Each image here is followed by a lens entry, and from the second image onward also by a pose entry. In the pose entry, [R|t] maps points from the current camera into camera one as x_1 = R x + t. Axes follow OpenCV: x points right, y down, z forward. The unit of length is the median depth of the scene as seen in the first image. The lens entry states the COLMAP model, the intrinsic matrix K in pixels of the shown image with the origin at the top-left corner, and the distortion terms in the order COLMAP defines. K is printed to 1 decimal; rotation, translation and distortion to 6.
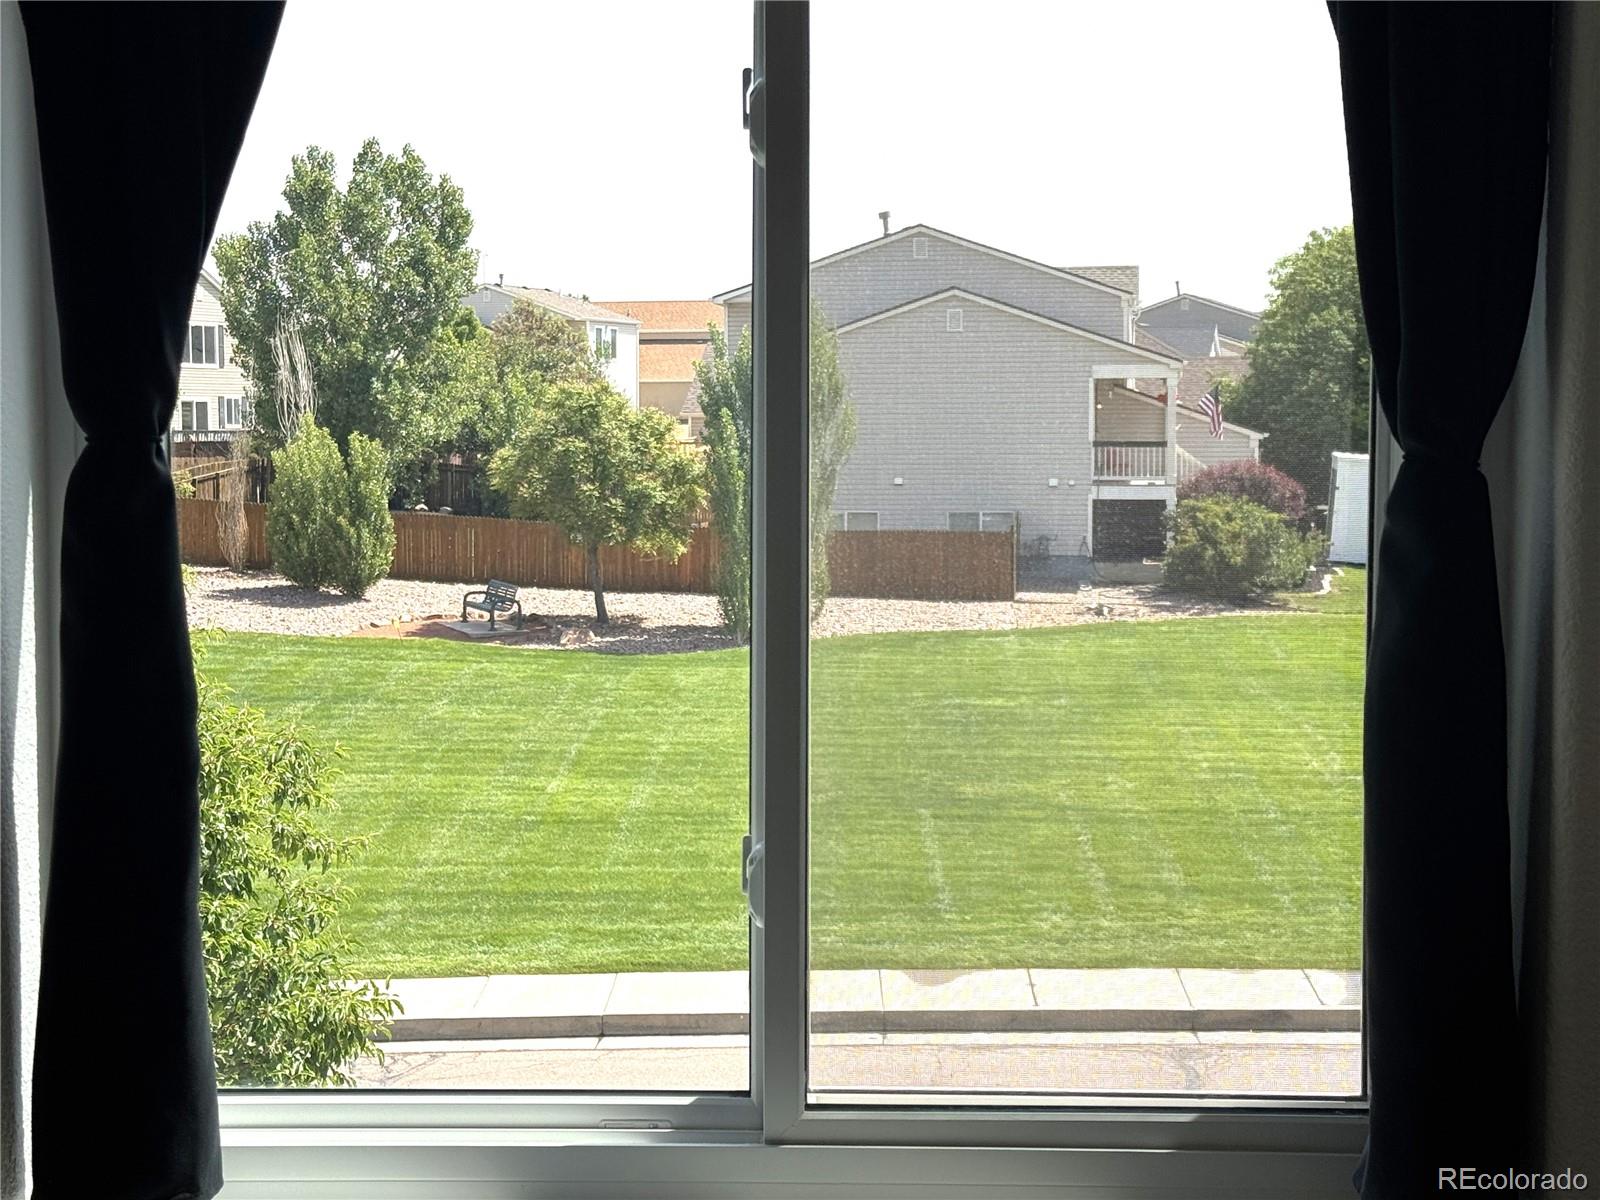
lens RADIAL K [[2692.9, 0, 799.4], [0, 2692.9, 597.3], [0, 0, 1]] dist [0.068920, 0.000000]
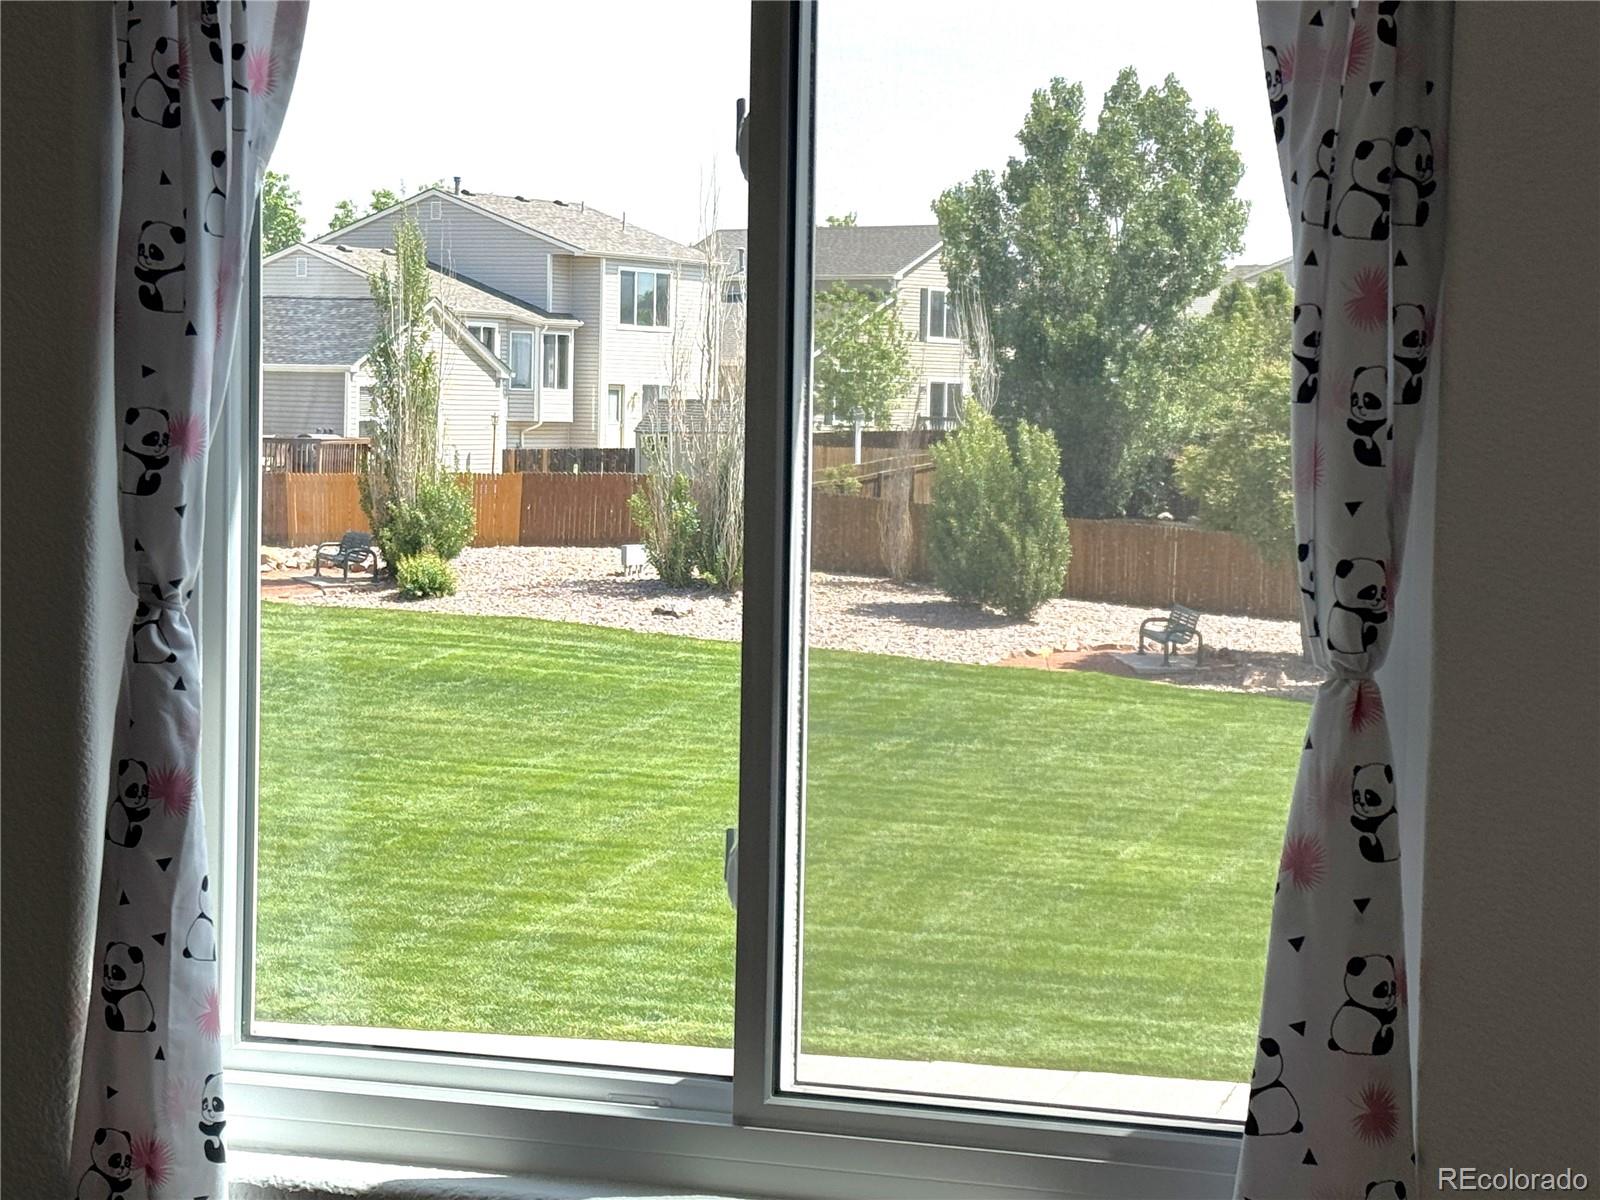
lens RADIAL K [[3392.5, 0, 800.2], [0, 3392.5, 601.2], [0, 0, 1]] dist [0.095781, 0.000000]
pose [[0.944653, 0.039411, -0.325696, 0.113888], [-0.042800, 0.999078, -0.003242, 0.000707], [0.325268, 0.017003, 0.945469, -0.015161]]
